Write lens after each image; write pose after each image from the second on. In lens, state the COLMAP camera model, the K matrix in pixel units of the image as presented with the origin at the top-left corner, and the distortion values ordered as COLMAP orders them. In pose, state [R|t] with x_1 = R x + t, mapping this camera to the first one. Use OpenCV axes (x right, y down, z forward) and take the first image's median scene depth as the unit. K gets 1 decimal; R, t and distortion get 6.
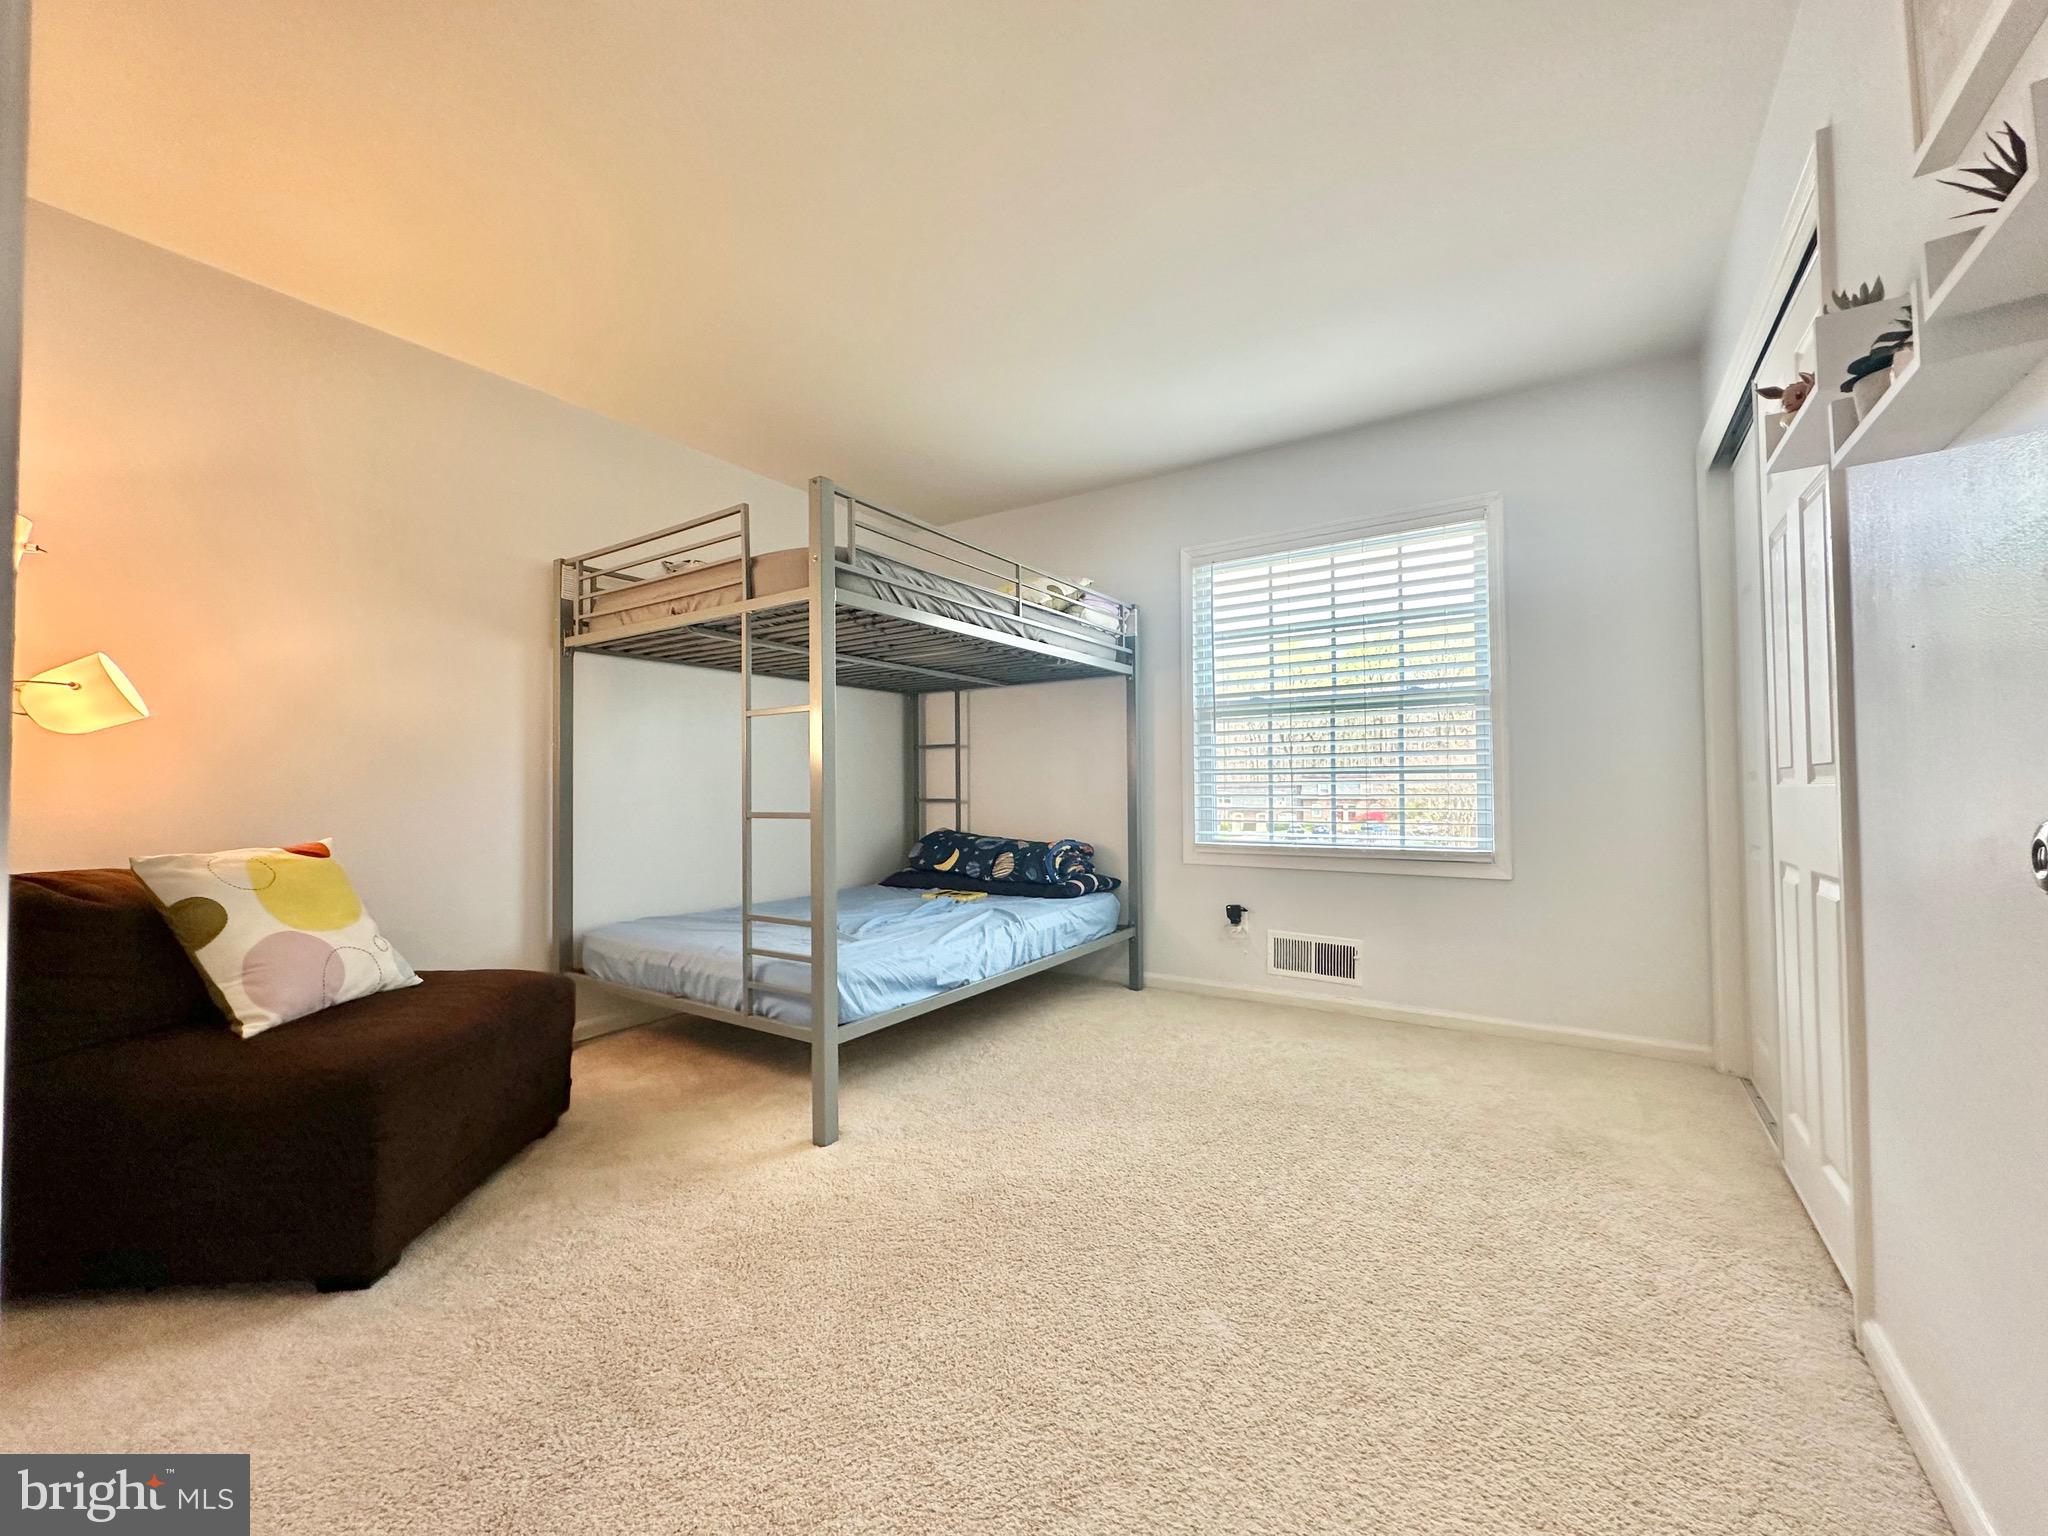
lens RADIAL K [[811.9, 0, 1017.8], [0, 811.9, 769.4], [0, 0, 1]] dist [-0.000861, 0.000182]
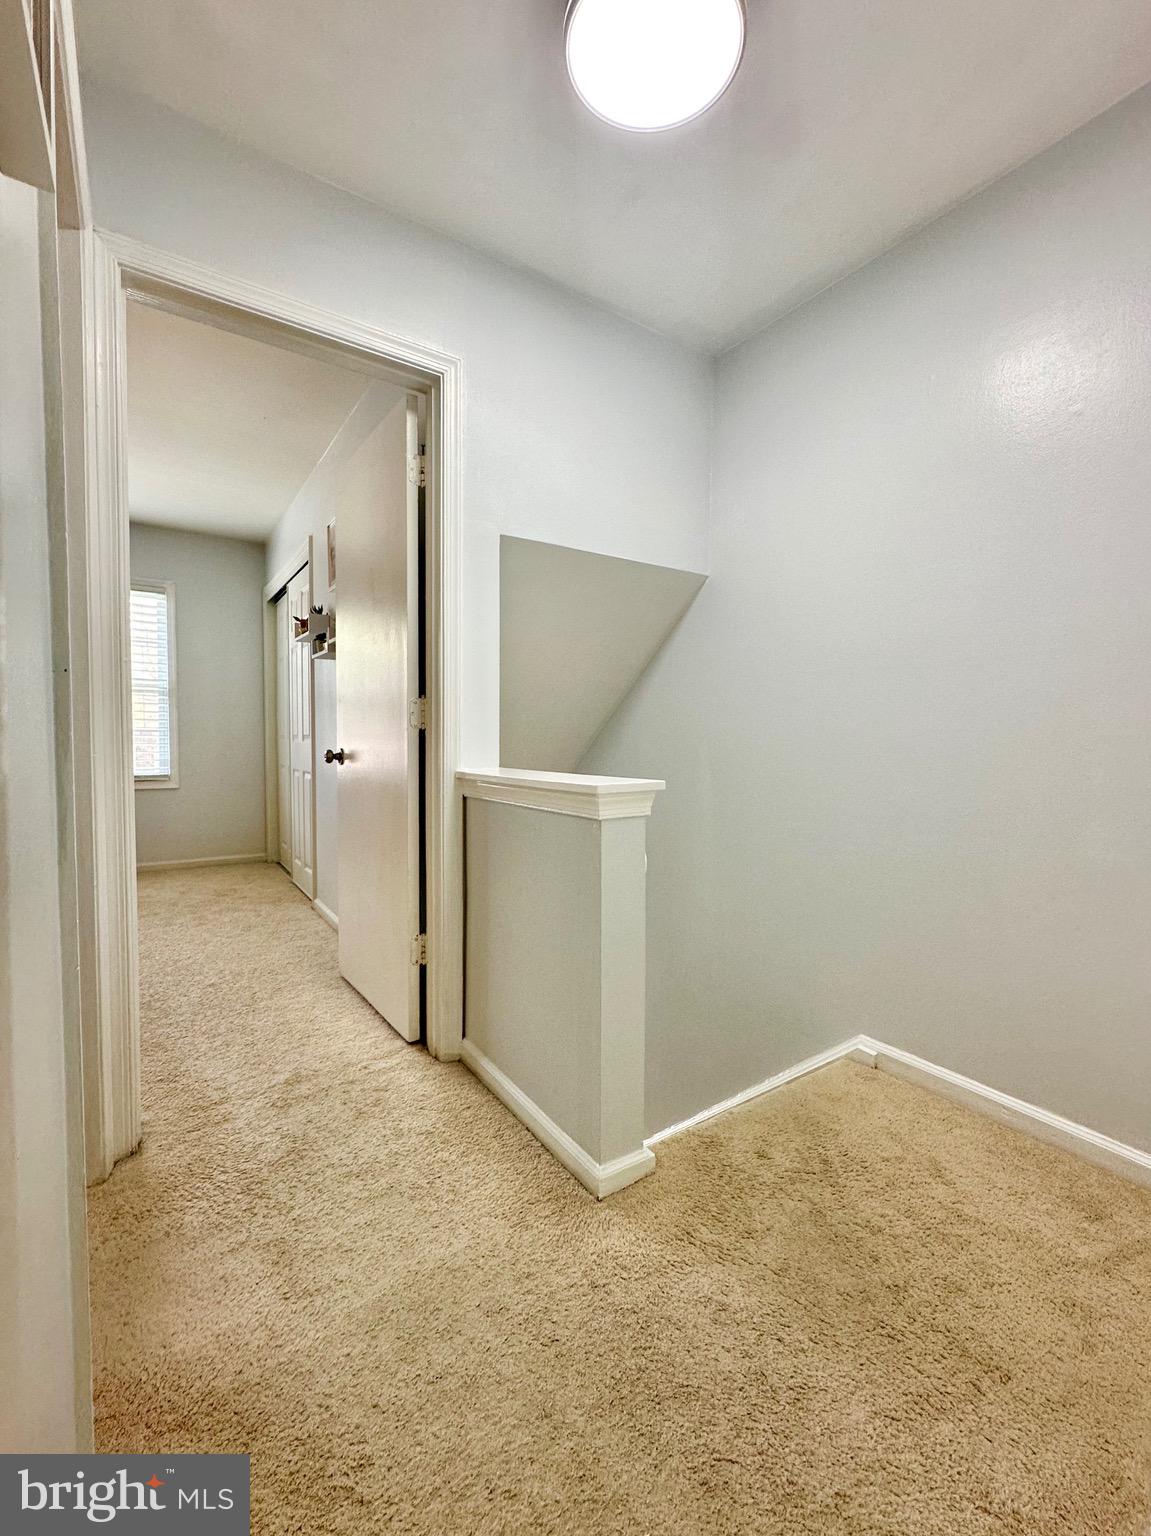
lens RADIAL K [[609.0, 0, 577.9], [0, 609.0, 767.1], [0, 0, 1]] dist [-0.000861, 0.000182]
pose [[0.352529, -0.031929, 0.935256, -0.503001], [-0.036562, 0.998185, 0.047859, -0.021279], [-0.935086, -0.051067, 0.350722, -0.483378]]
